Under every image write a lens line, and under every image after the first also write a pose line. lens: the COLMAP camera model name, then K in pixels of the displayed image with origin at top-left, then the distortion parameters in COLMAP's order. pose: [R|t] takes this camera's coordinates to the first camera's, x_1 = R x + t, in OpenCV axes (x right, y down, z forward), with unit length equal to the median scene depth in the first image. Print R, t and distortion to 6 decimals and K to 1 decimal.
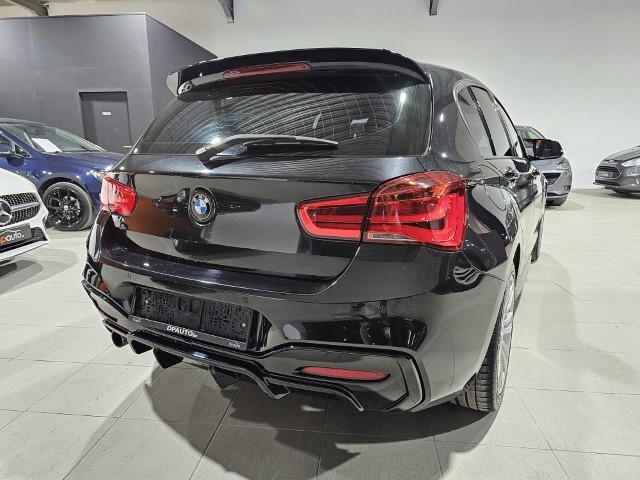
lens RADIAL K [[440.5, 0, 321.2], [0, 440.5, 237.9], [0, 0, 1]] dist [0.044573, -0.028350]
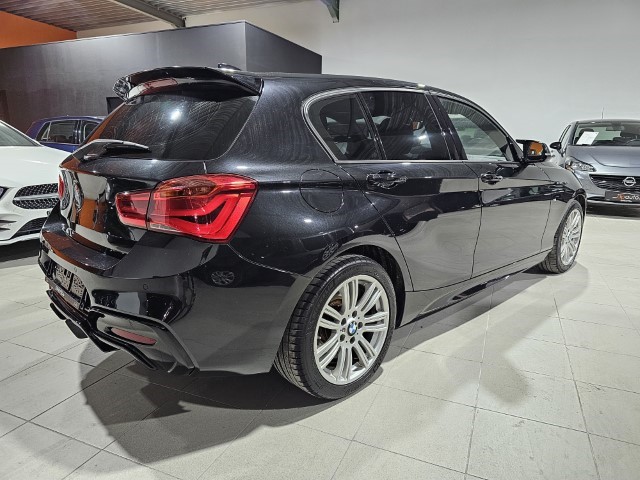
lens RADIAL K [[440.5, 0, 319.7], [0, 440.5, 241.0], [0, 0, 1]] dist [0.044573, -0.028350]
pose [[0.955308, 0.074147, -0.286162, 0.702968], [-0.069015, 0.997223, 0.027992, -0.021939], [0.287443, -0.006991, 0.957772, -0.026891]]
